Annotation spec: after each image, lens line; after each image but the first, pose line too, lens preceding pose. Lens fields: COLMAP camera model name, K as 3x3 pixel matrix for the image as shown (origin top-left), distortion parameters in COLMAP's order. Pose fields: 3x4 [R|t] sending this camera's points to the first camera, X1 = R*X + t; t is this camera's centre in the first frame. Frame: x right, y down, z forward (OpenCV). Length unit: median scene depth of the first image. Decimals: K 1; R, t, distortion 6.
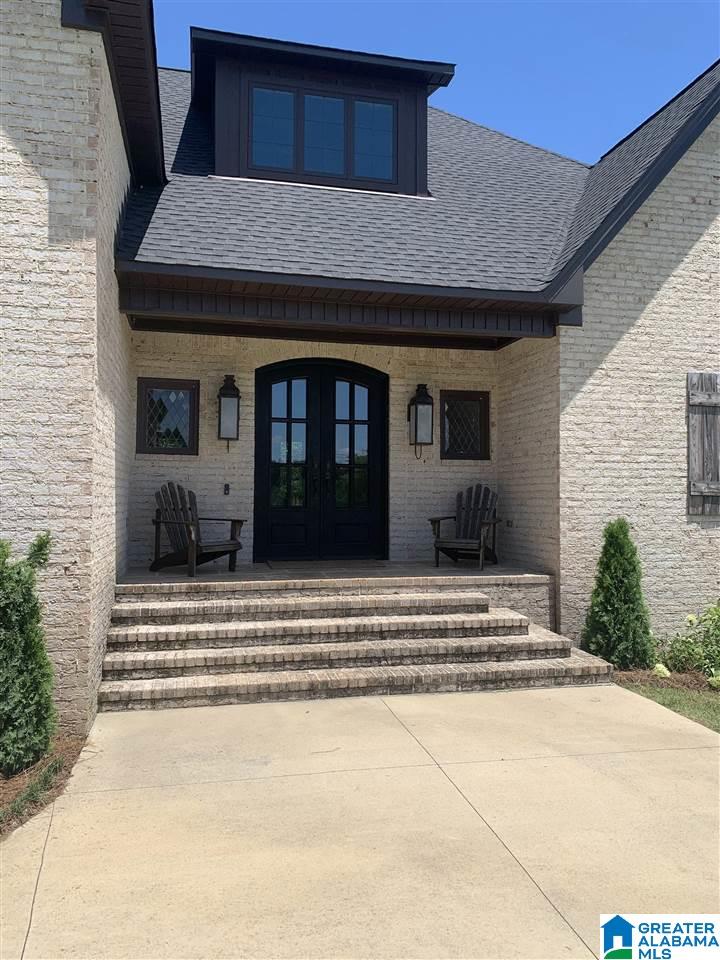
lens RADIAL K [[733.4, 0, 363.0], [0, 733.4, 471.6], [0, 0, 1]] dist [0.012890, -0.006477]
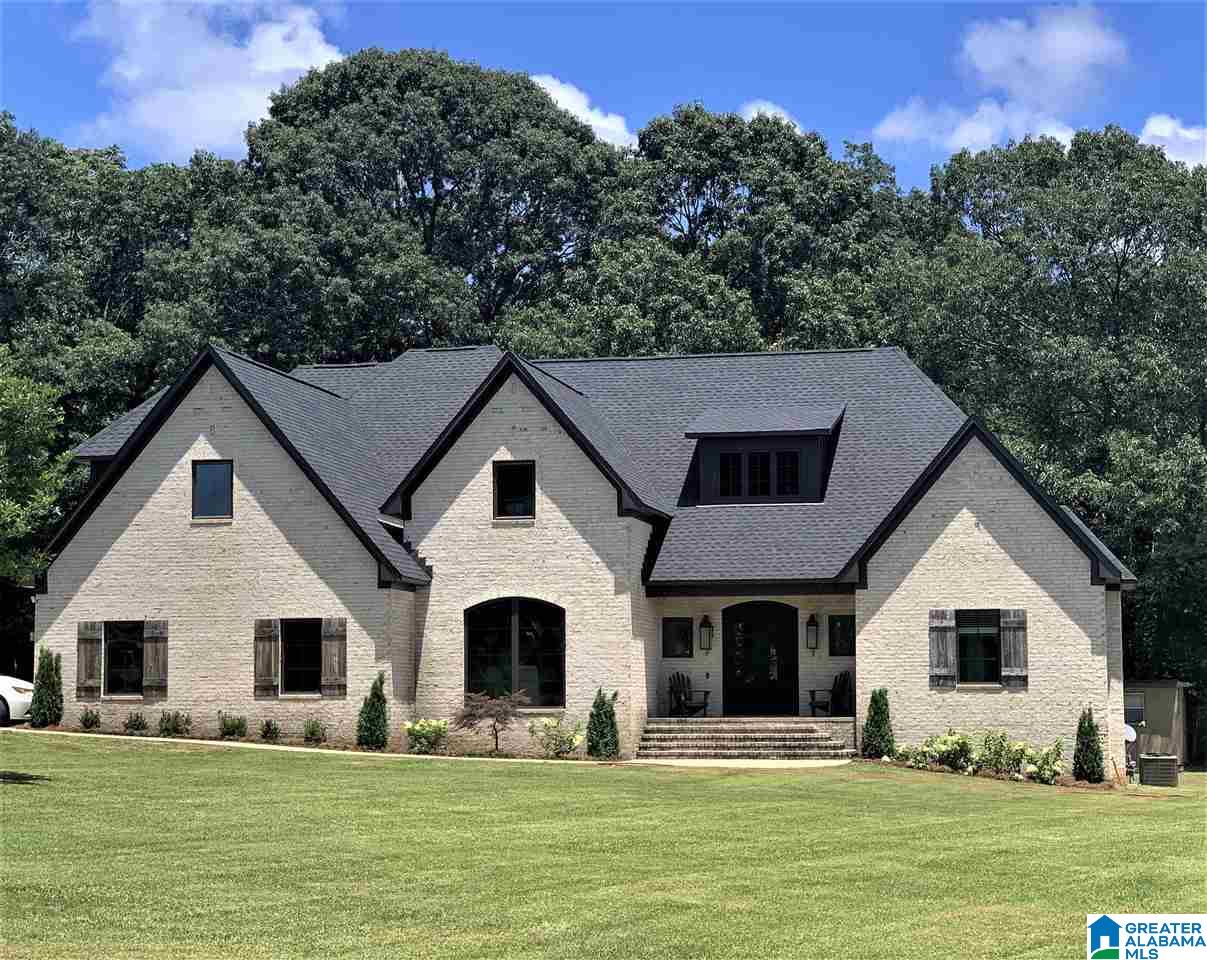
lens RADIAL K [[2461.0, 0, 602.5], [0, 2461.0, 479.6], [0, 0, 1]] dist [0.058604, 0.000000]
pose [[0.905519, -0.048086, -0.421572, 2.434842], [0.024815, 0.997859, -0.060518, -0.110379], [0.423580, 0.044339, 0.904773, -5.233905]]
